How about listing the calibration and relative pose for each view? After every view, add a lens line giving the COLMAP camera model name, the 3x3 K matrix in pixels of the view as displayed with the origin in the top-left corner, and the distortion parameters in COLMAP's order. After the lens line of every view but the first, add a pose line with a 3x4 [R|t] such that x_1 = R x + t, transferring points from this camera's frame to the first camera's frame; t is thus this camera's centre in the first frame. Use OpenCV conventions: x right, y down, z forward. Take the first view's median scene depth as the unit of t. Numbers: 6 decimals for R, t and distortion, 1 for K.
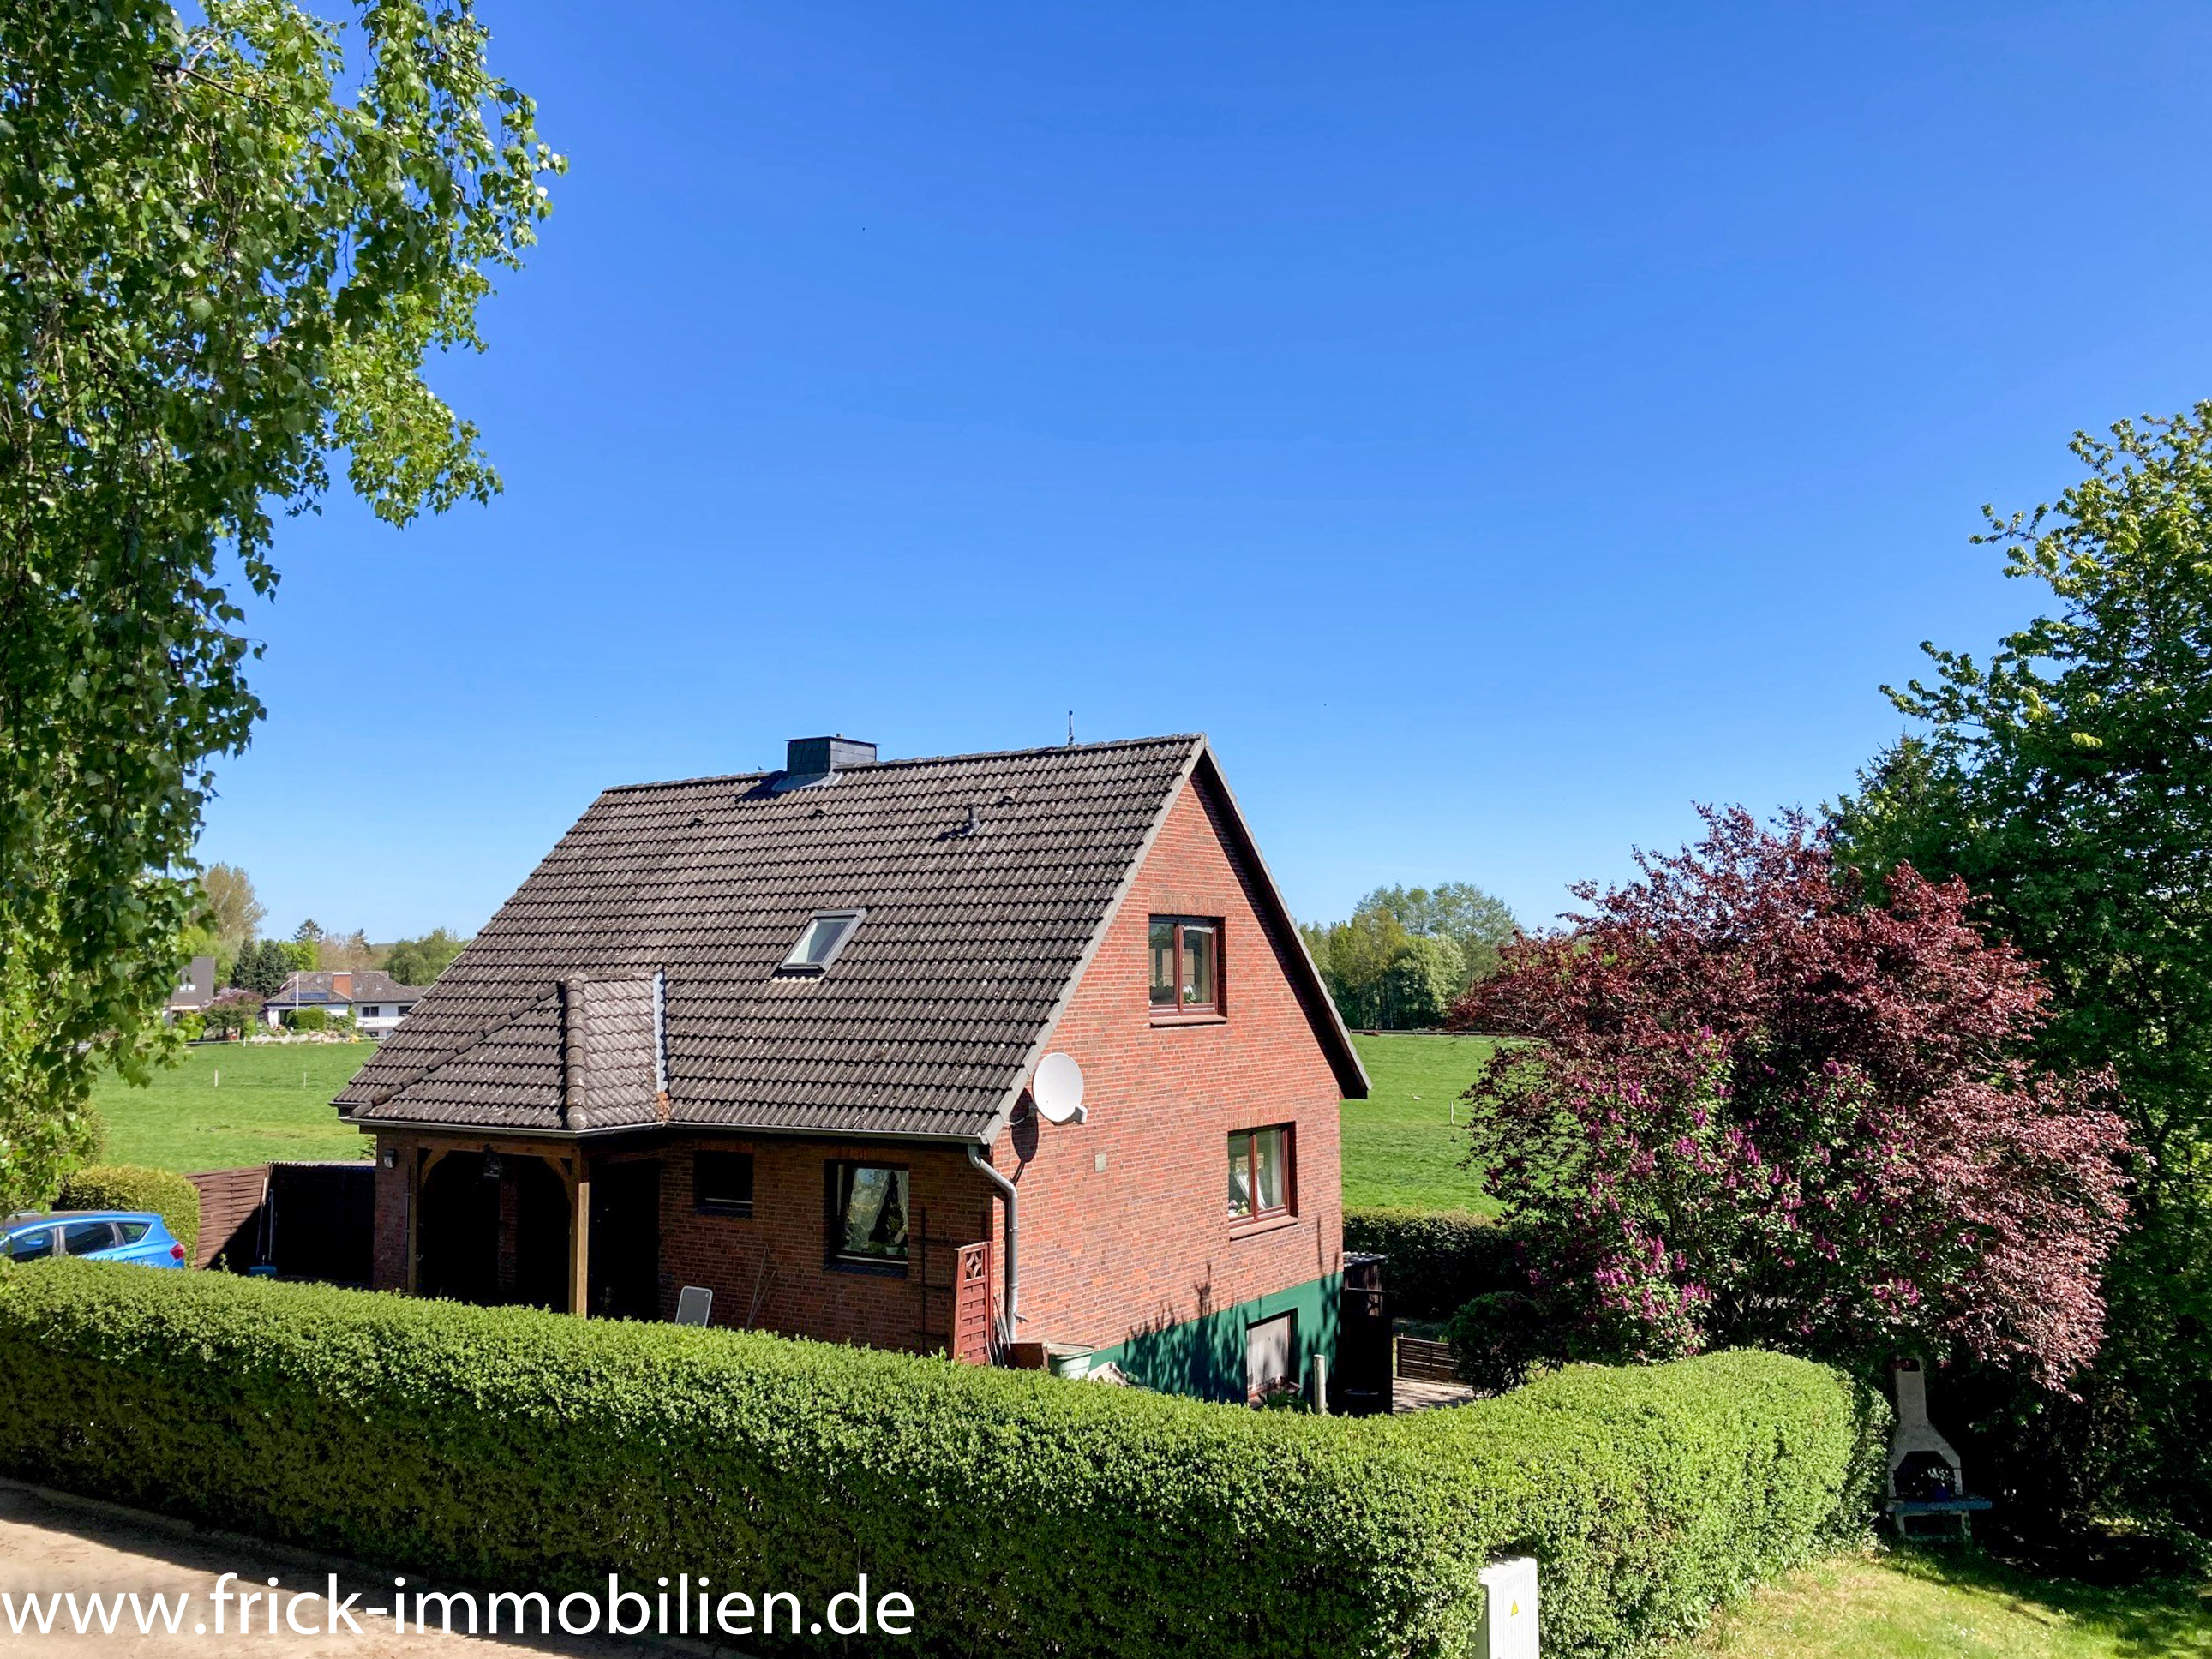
lens RADIAL K [[1824.2, 0, 1106.0], [0, 1824.2, 829.5], [0, 0, 1]] dist [0.122108, -0.168203]
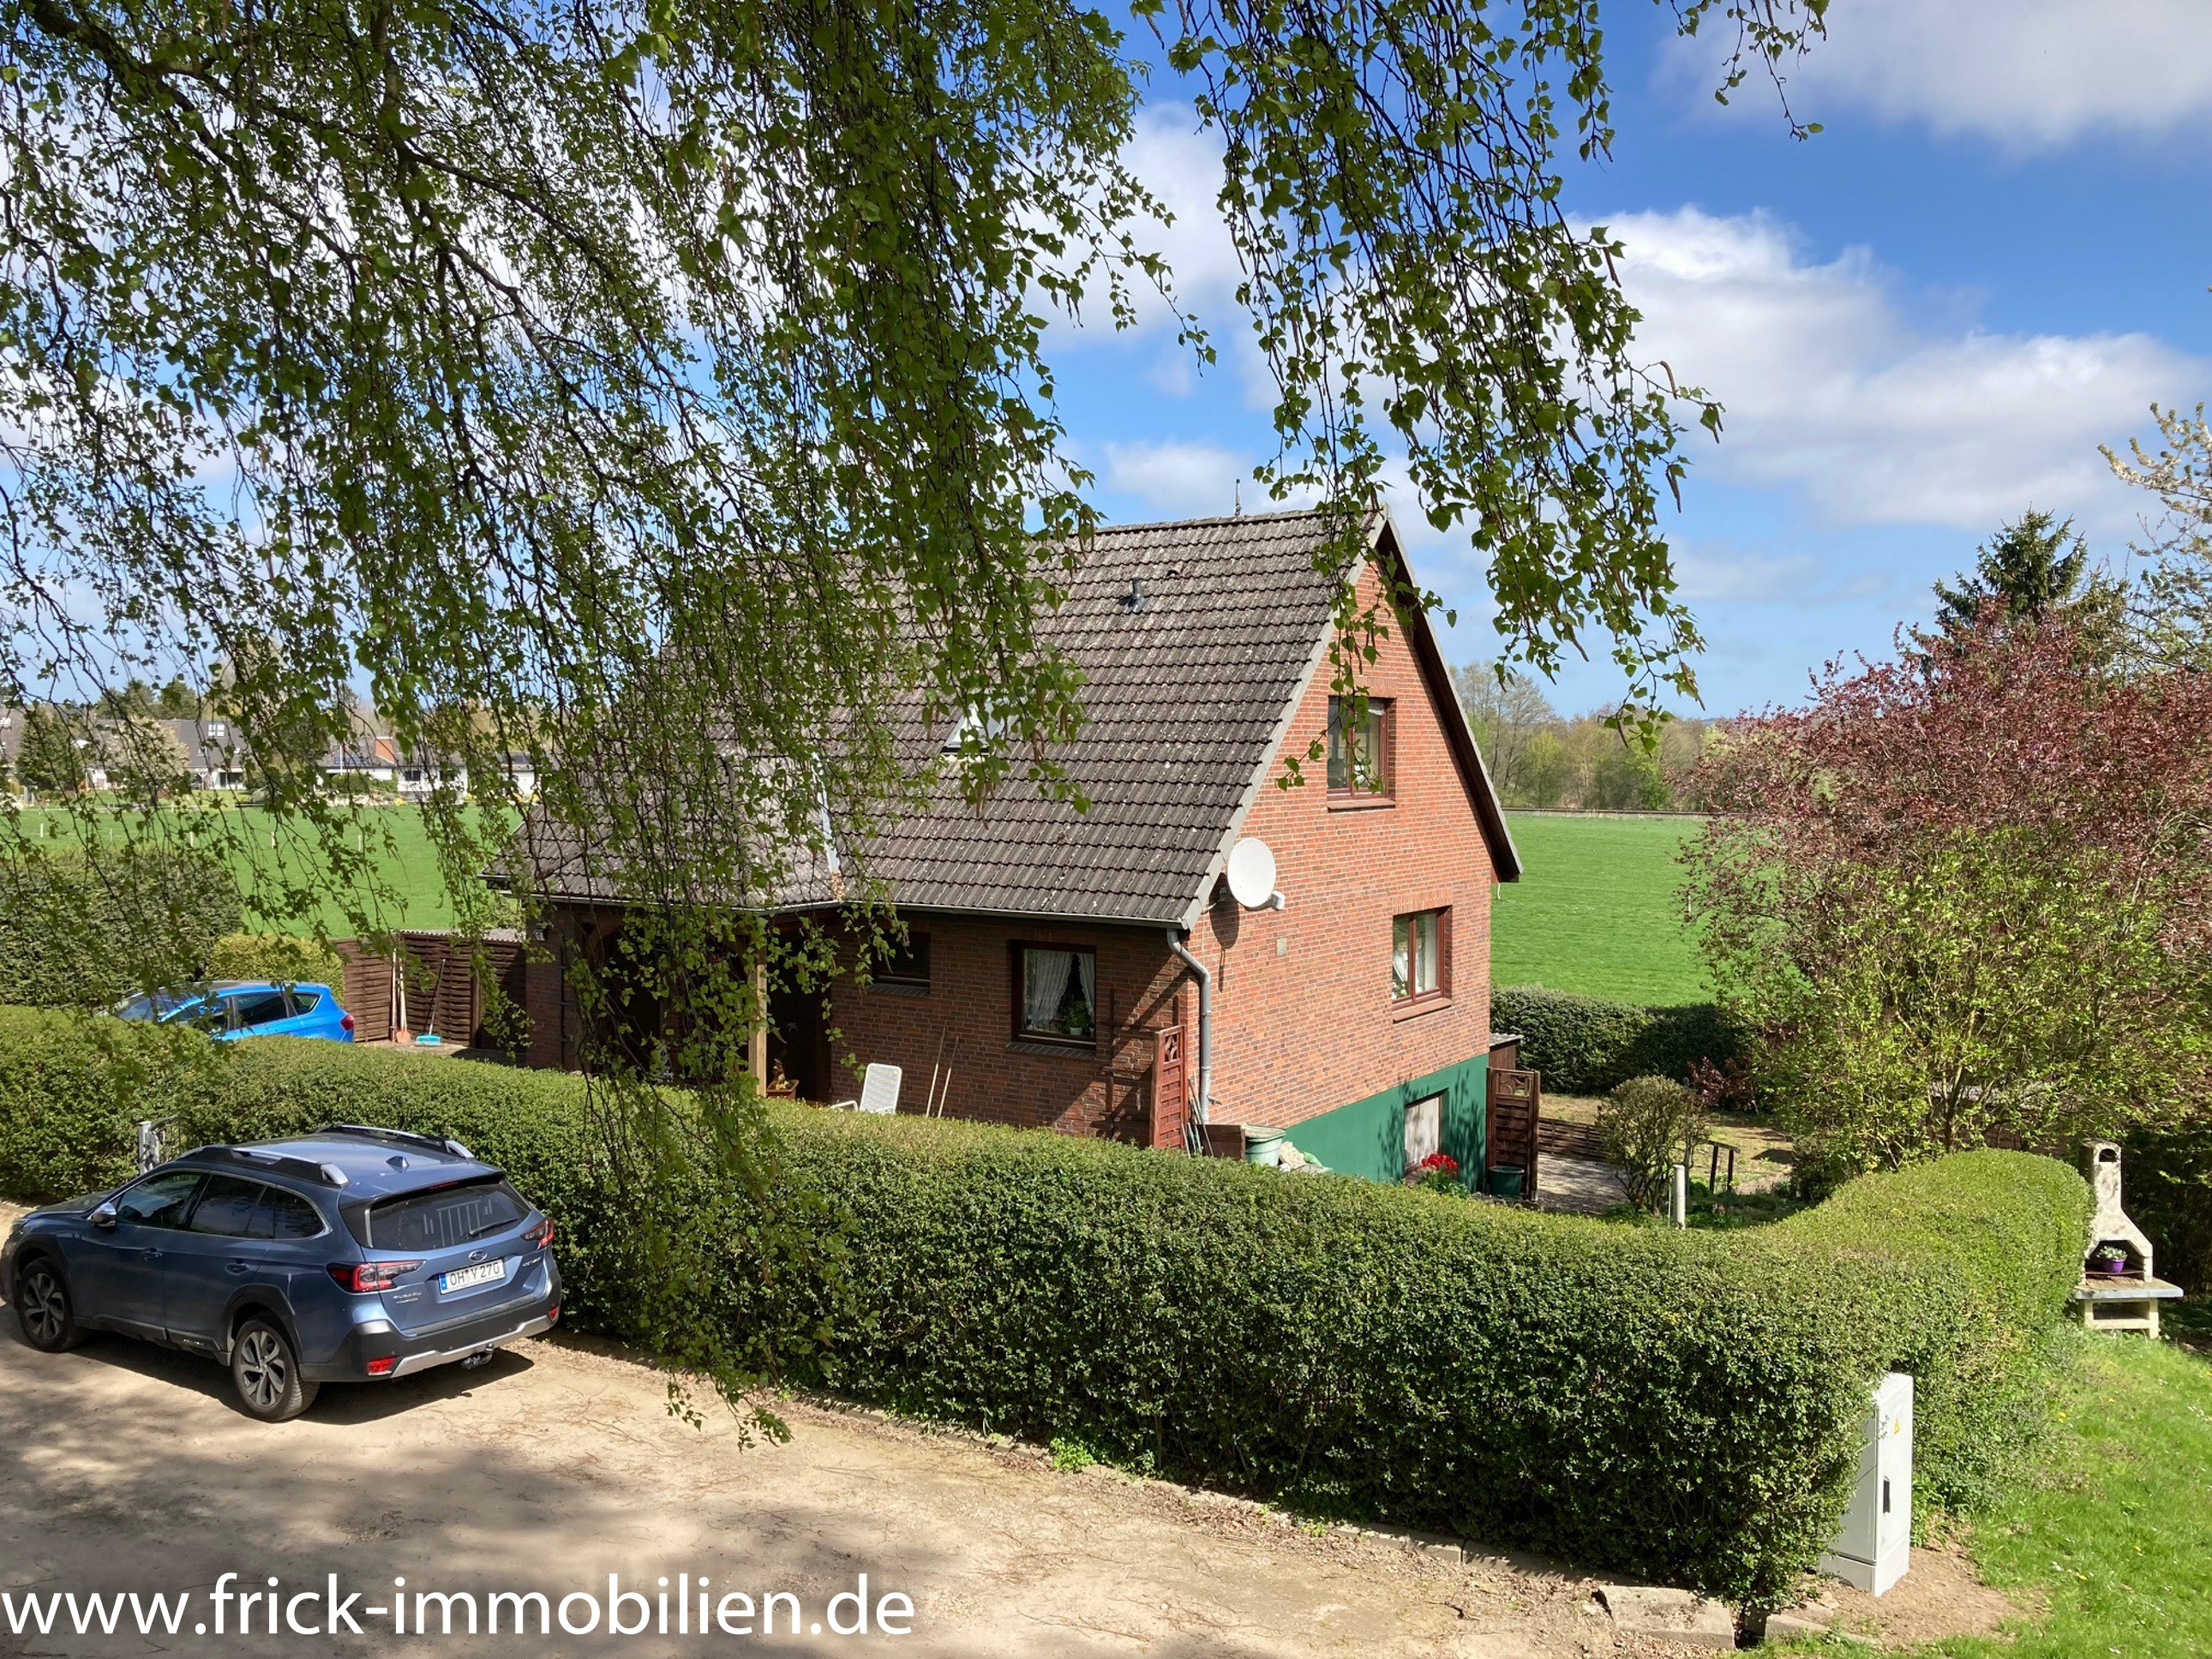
lens RADIAL K [[1792.0, 0, 1106.0], [0, 1792.0, 829.5], [0, 0, 1]] dist [0.278314, -0.644431]
pose [[0.999931, 0.011682, -0.000899, -0.088146], [-0.011482, 0.992264, 0.123613, 0.000463], [0.002336, -0.123594, 0.992330, 0.041954]]
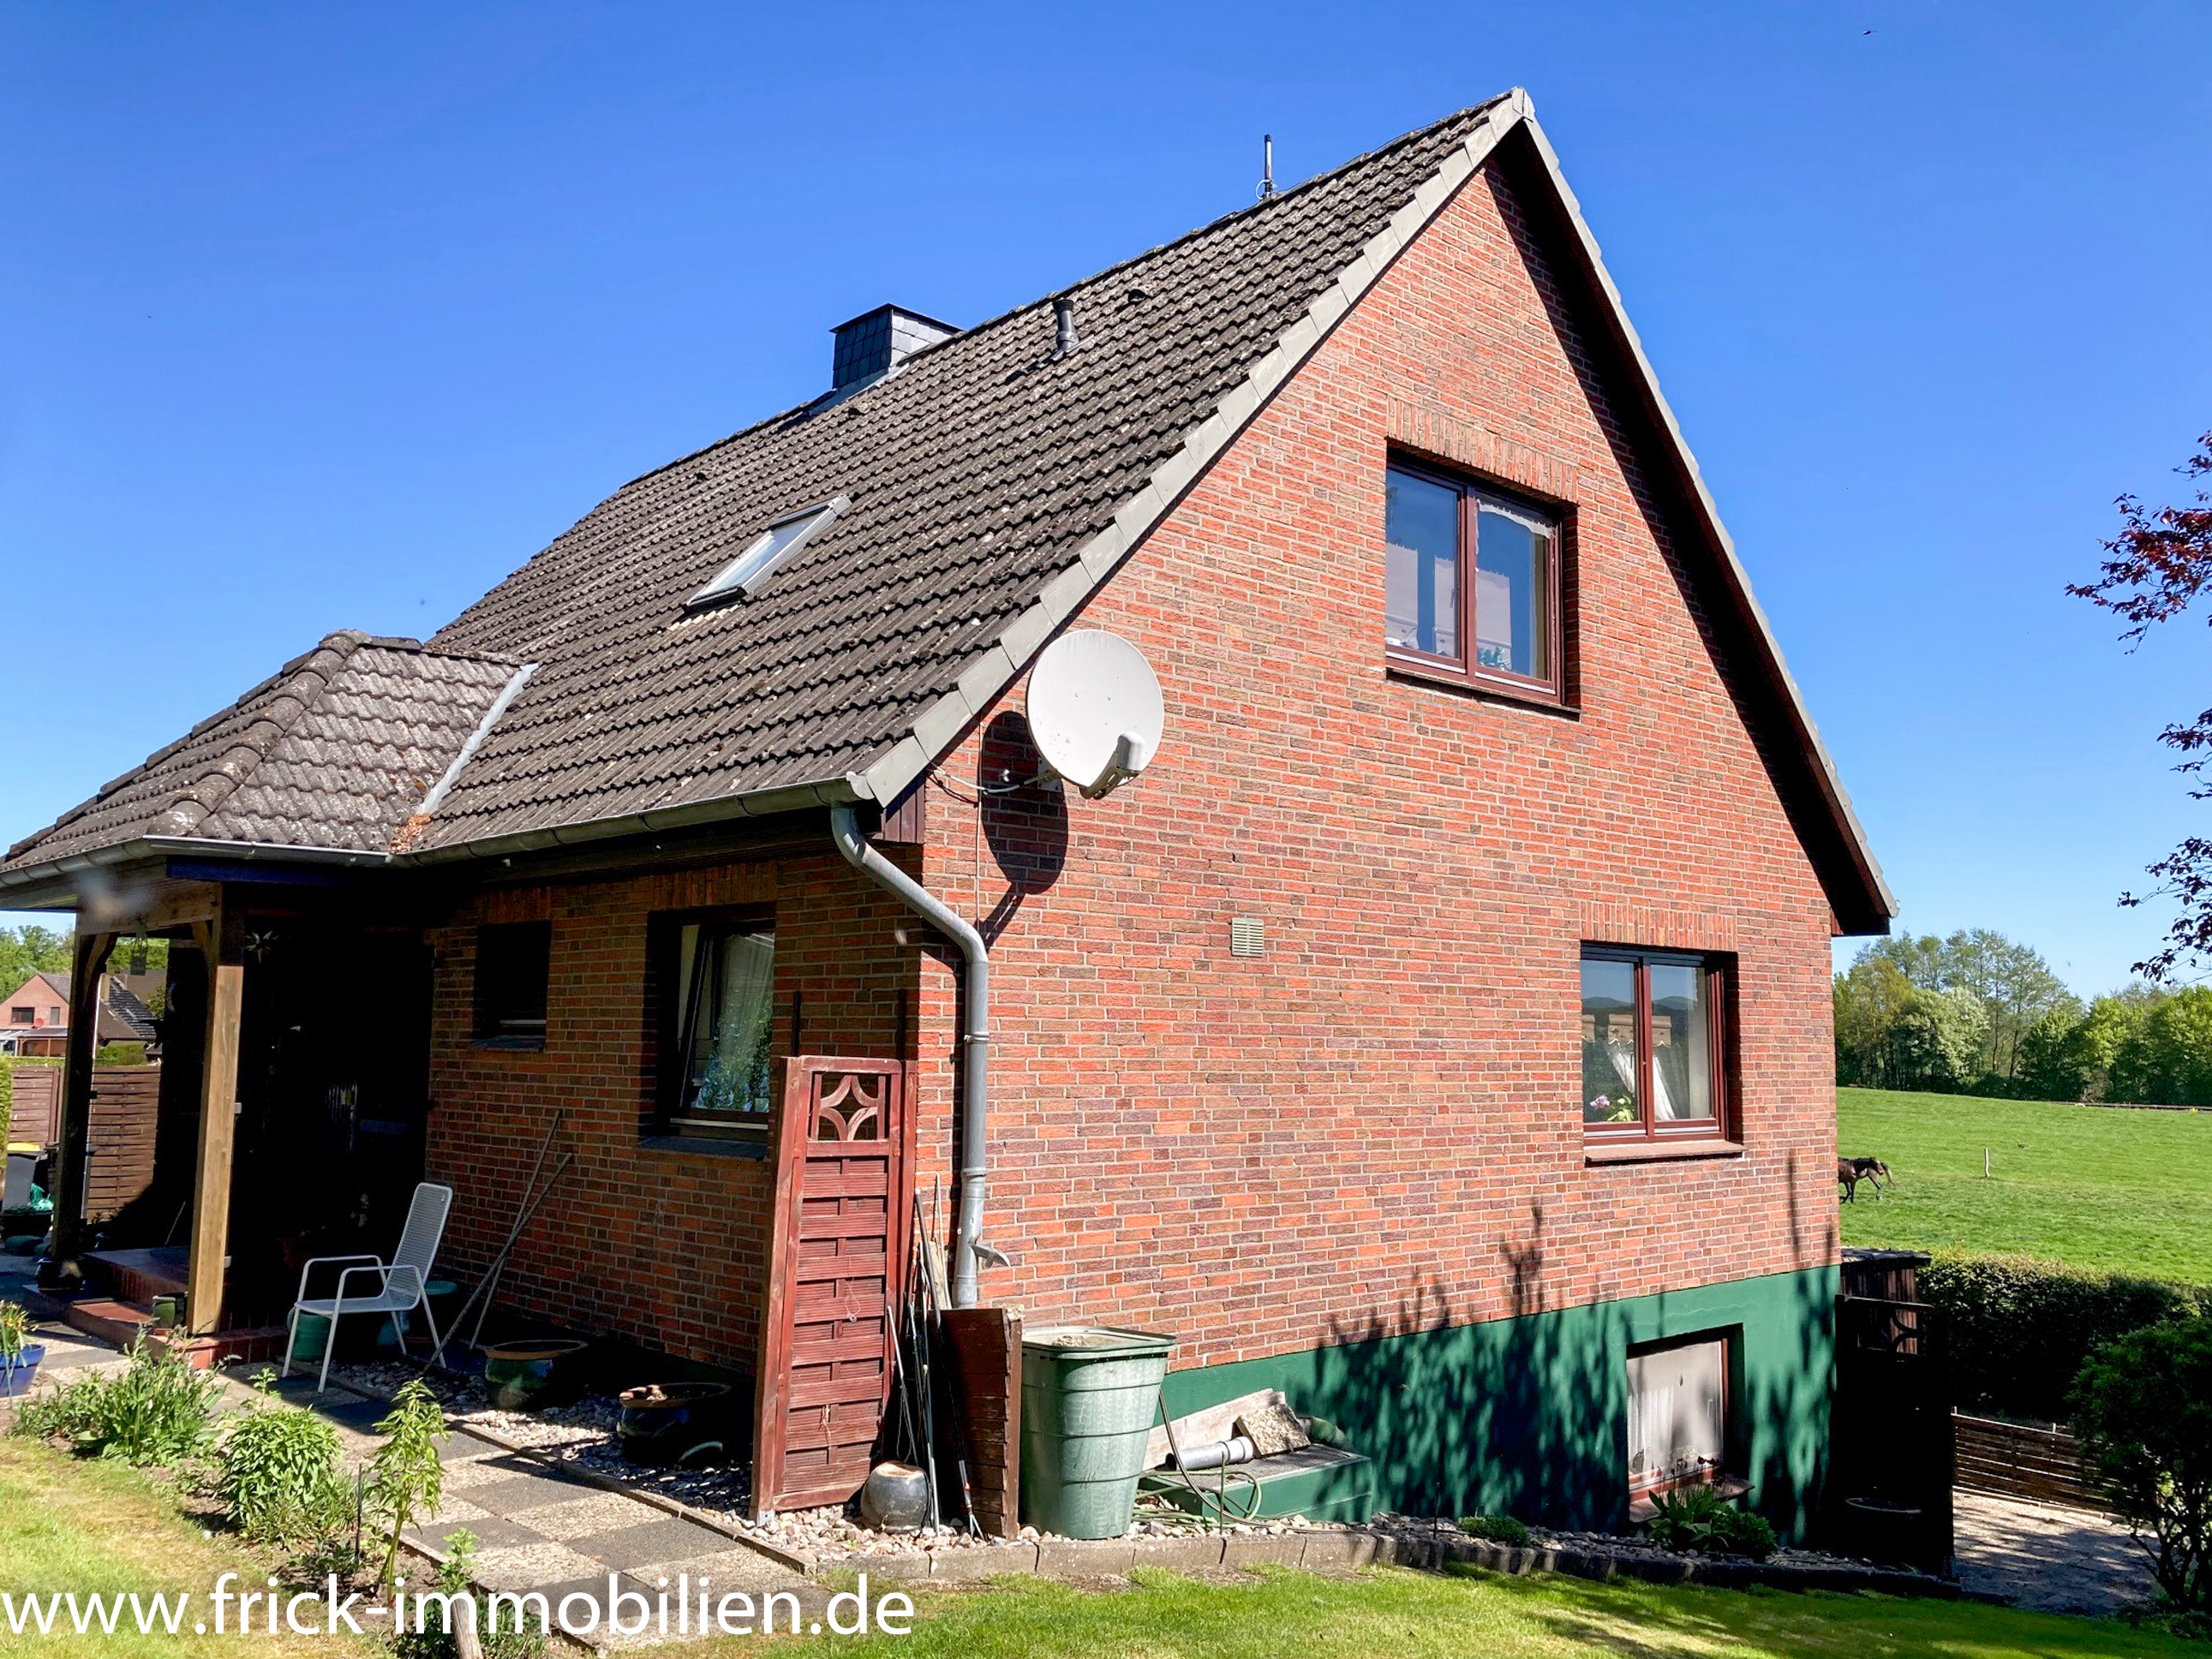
lens RADIAL K [[1849.2, 0, 1106.0], [0, 1849.2, 829.5], [0, 0, 1]] dist [0.018658, -0.002636]
pose [[0.969989, -0.011923, -0.242858, 0.065404], [0.003213, 0.999338, -0.036228, 0.156547], [0.243129, 0.034360, 0.969385, 0.509639]]
